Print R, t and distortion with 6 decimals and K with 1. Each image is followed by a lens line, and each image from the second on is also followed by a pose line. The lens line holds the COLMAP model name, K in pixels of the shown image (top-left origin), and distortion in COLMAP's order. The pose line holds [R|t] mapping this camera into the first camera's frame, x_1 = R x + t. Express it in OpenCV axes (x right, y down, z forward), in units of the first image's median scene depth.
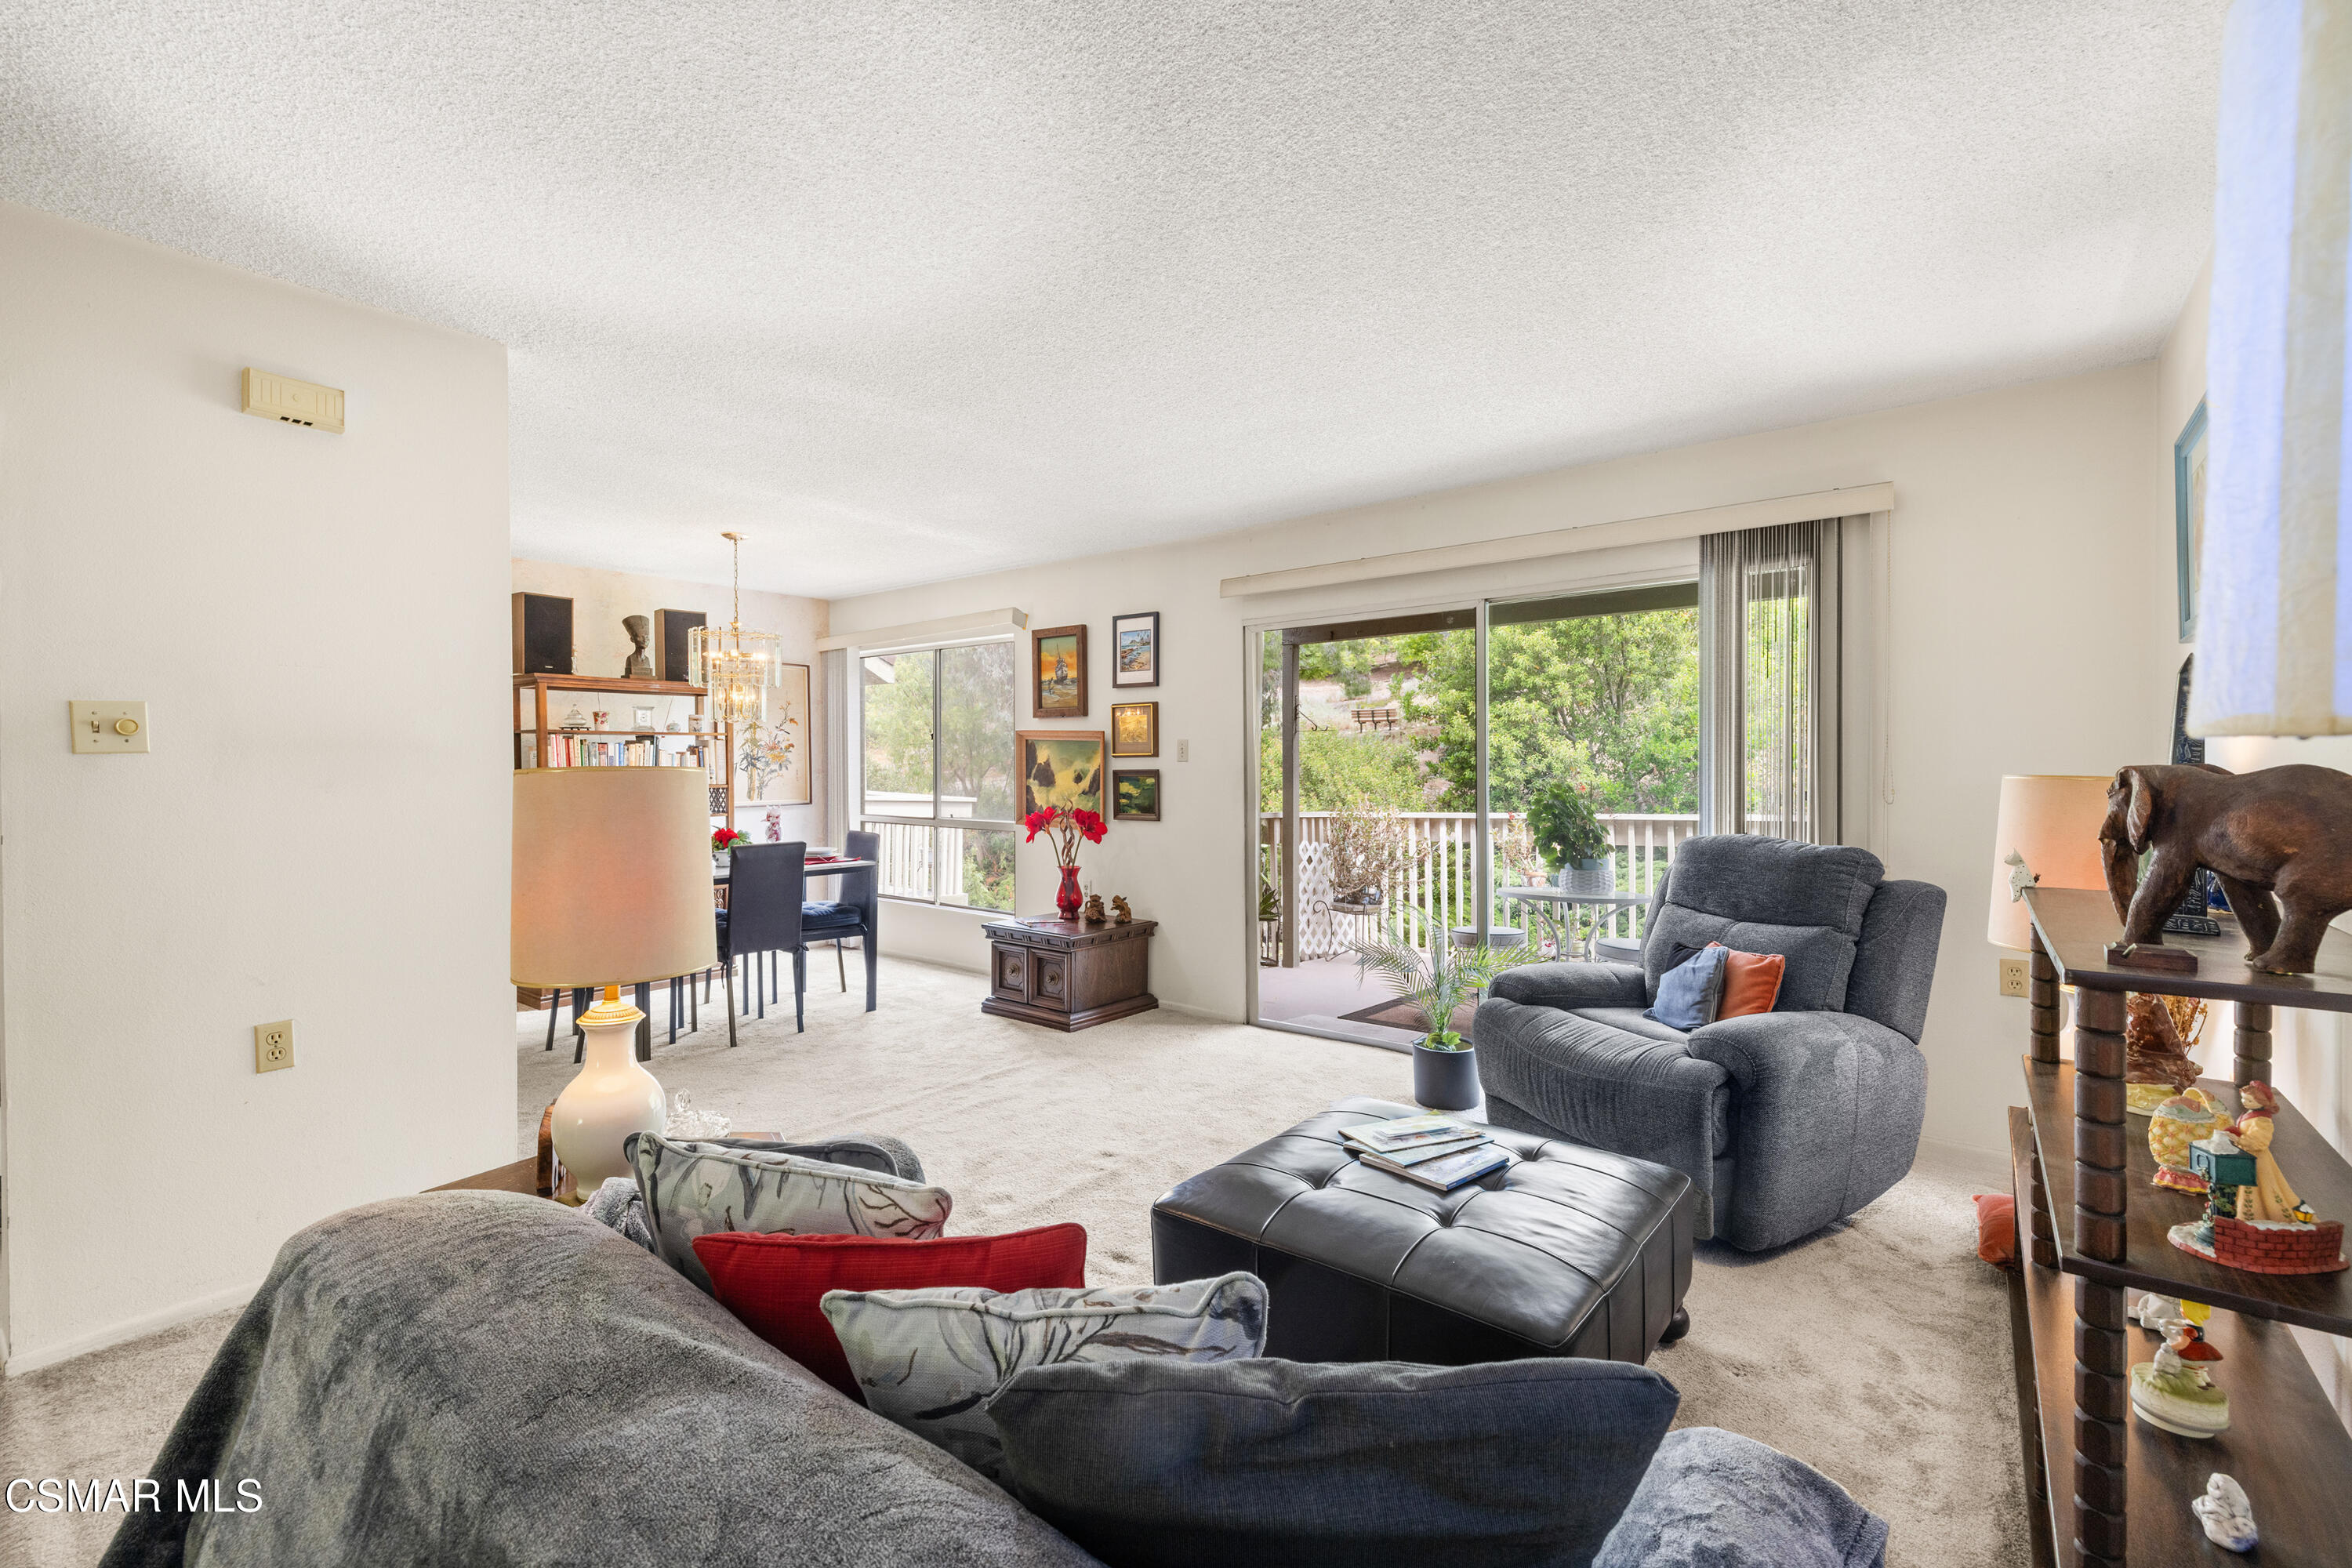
lens RADIAL K [[1011.4, 0, 1176.0], [0, 1011.4, 784.0], [0, 0, 1]] dist [-0.002669, -0.000145]
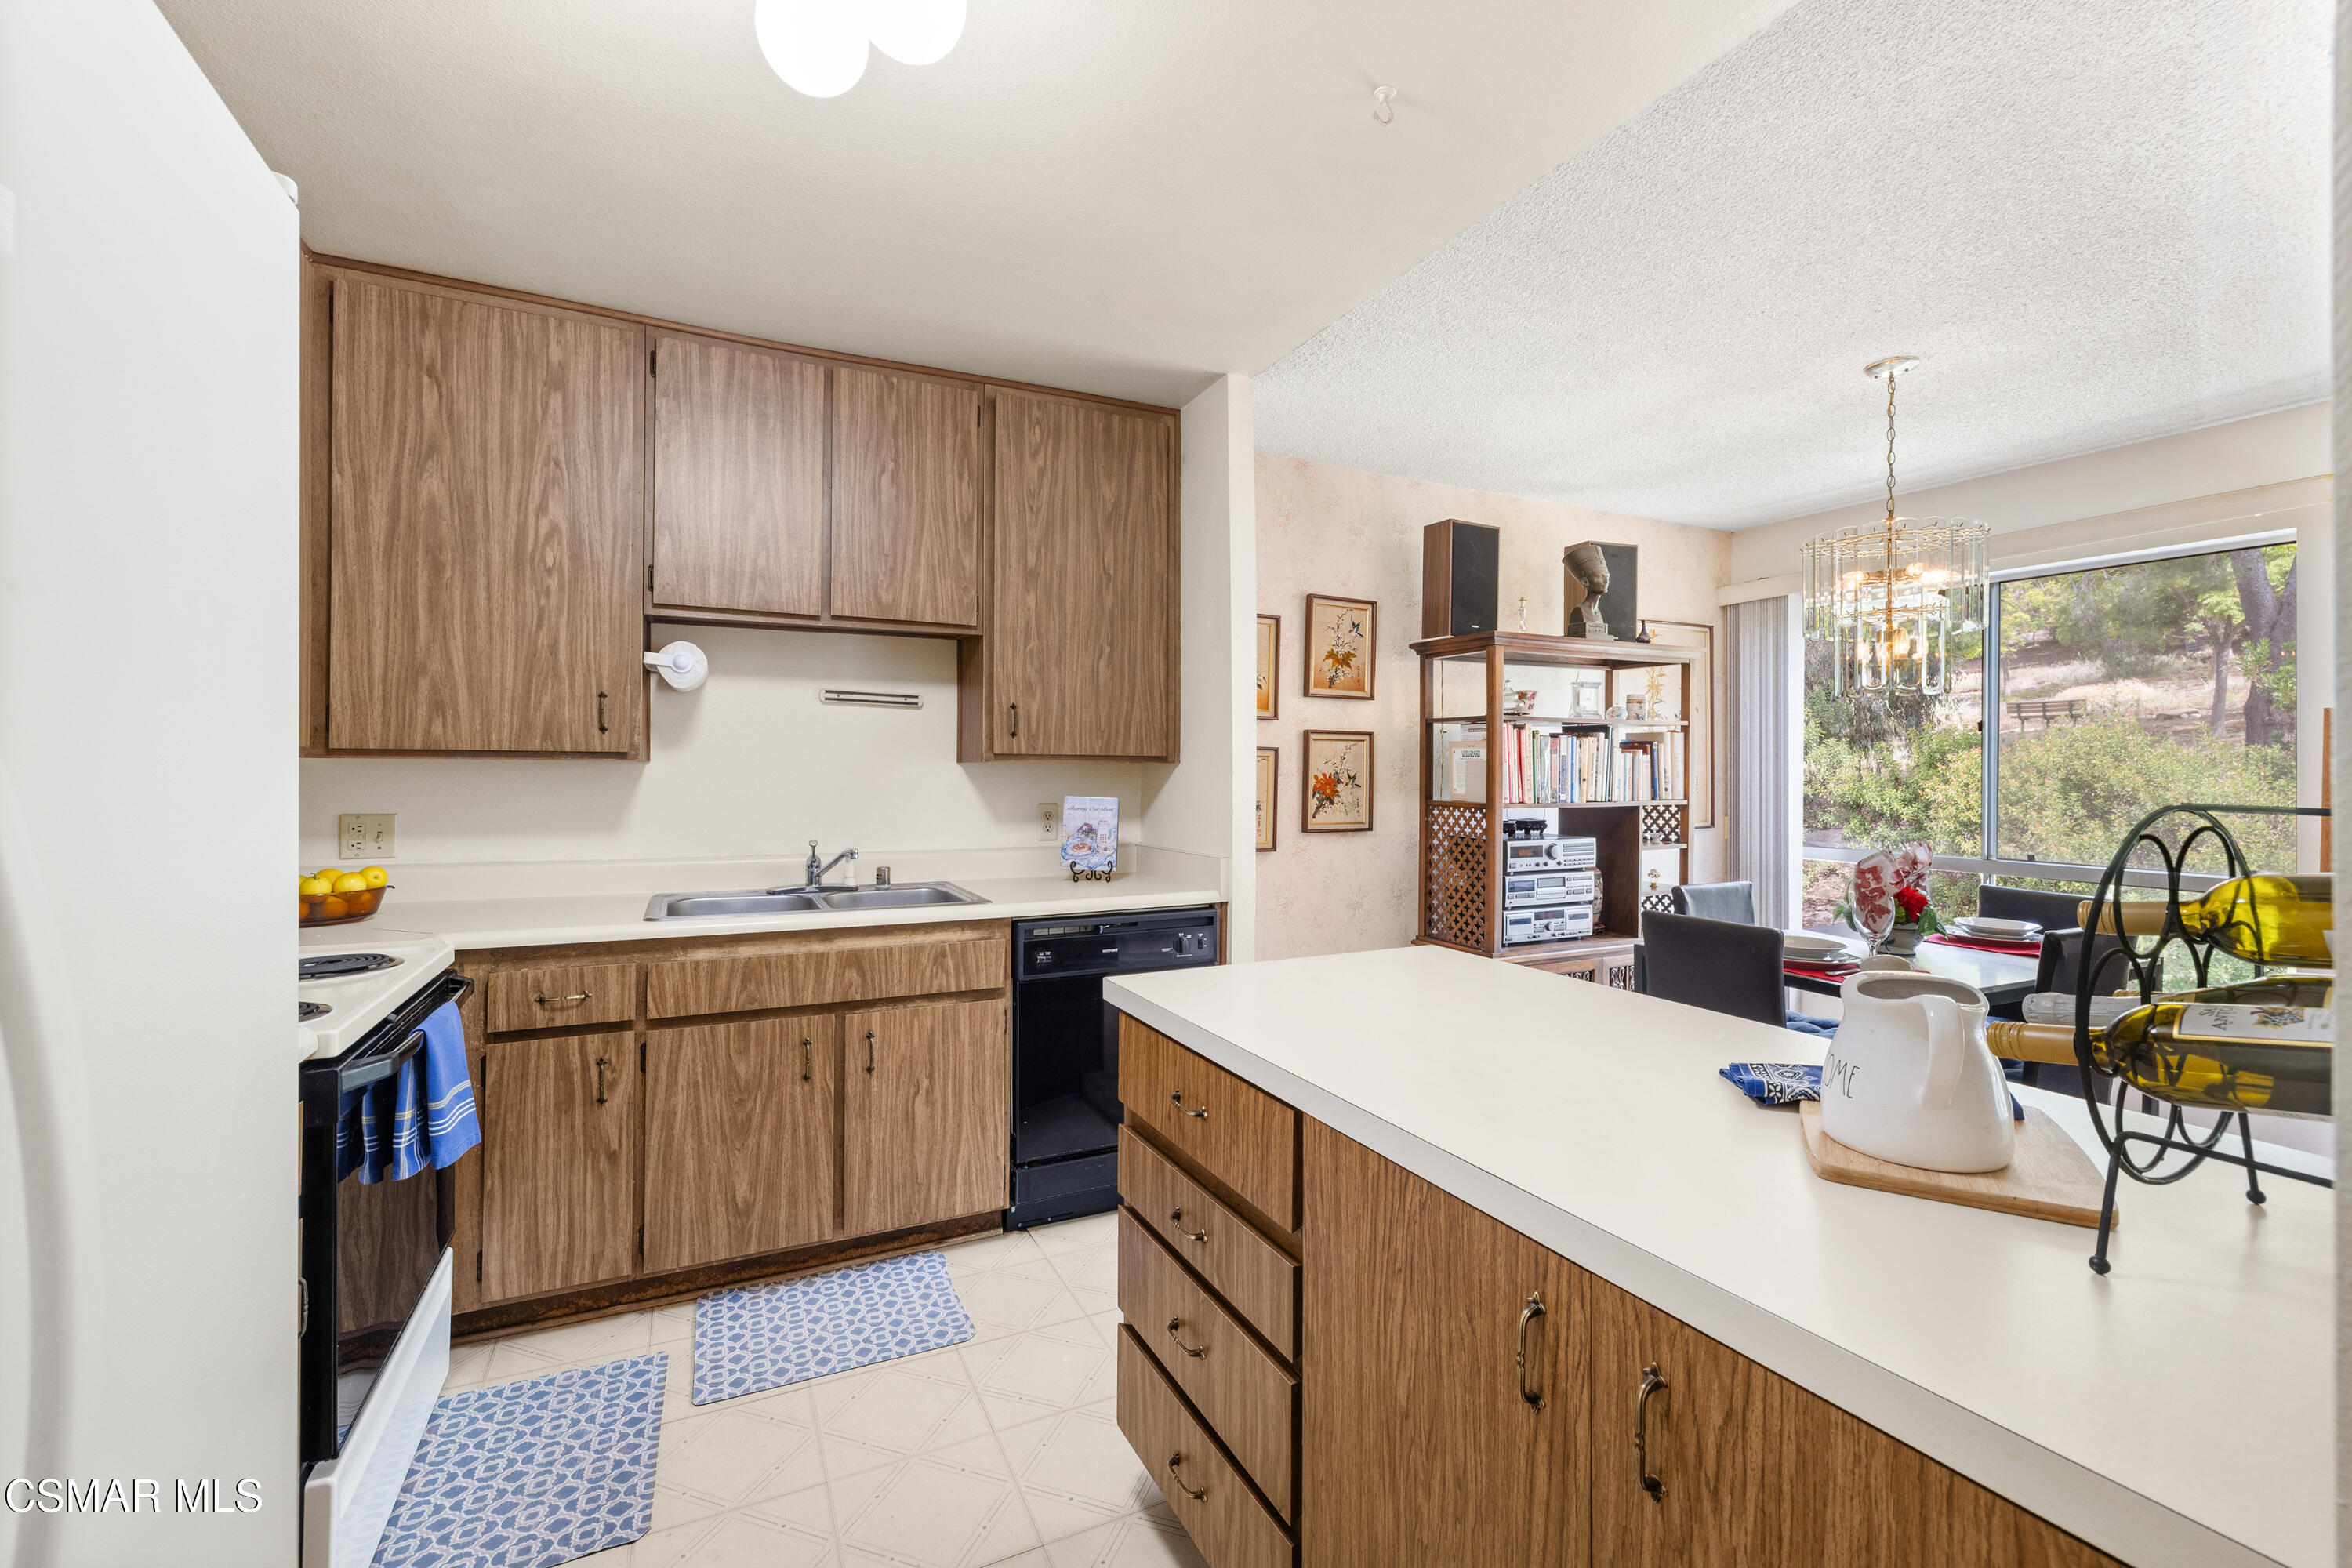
lens RADIAL K [[994.5, 0, 1172.8], [0, 994.5, 766.0], [0, 0, 1]] dist [-0.001697, 0.000044]
pose [[0.903860, 0.006968, -0.427771, -0.513017], [-0.016156, 0.999710, -0.017852, -0.004850], [0.427522, 0.023047, 0.903711, 0.296392]]
